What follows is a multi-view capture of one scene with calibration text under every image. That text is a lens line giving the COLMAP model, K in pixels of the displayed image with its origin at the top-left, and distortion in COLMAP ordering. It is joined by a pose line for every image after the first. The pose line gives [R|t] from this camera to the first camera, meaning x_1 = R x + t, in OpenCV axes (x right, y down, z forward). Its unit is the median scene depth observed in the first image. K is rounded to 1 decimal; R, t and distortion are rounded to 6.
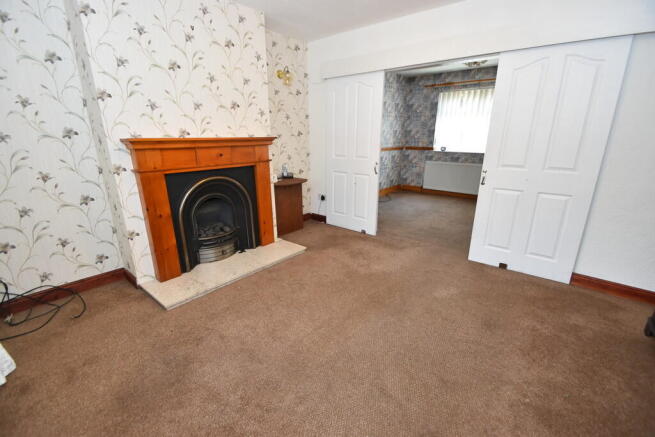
lens RADIAL K [[289.0, 0, 325.1], [0, 289.0, 221.6], [0, 0, 1]] dist [-0.000636, -0.000571]
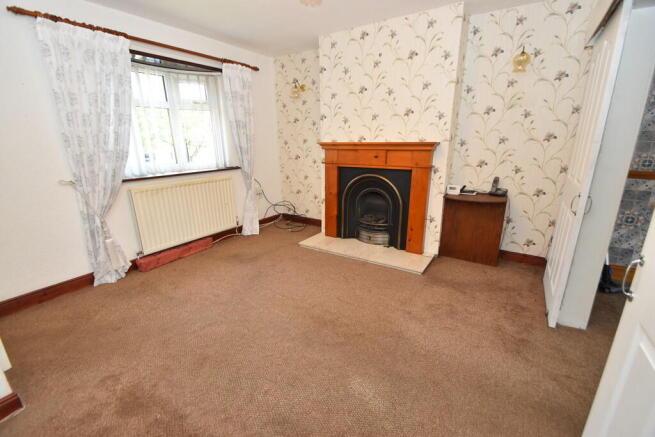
lens RADIAL K [[289.0, 0, 325.1], [0, 289.0, 221.6], [0, 0, 1]] dist [-0.000636, -0.000571]
pose [[0.121699, 0.268789, -0.955480, 0.775307], [-0.280358, 0.932745, 0.226685, -0.182757], [0.952150, 0.240289, 0.188872, 0.608739]]
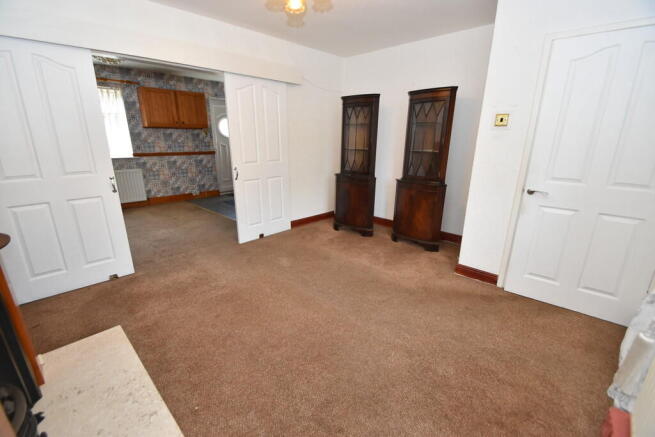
lens RADIAL K [[289.0, 0, 325.1], [0, 289.0, 221.6], [0, 0, 1]] dist [-0.000636, -0.000571]
pose [[0.068633, -0.280307, 0.957454, -0.636745], [0.289572, 0.923997, 0.249755, -0.159188], [-0.954692, 0.260111, 0.144585, 0.515435]]
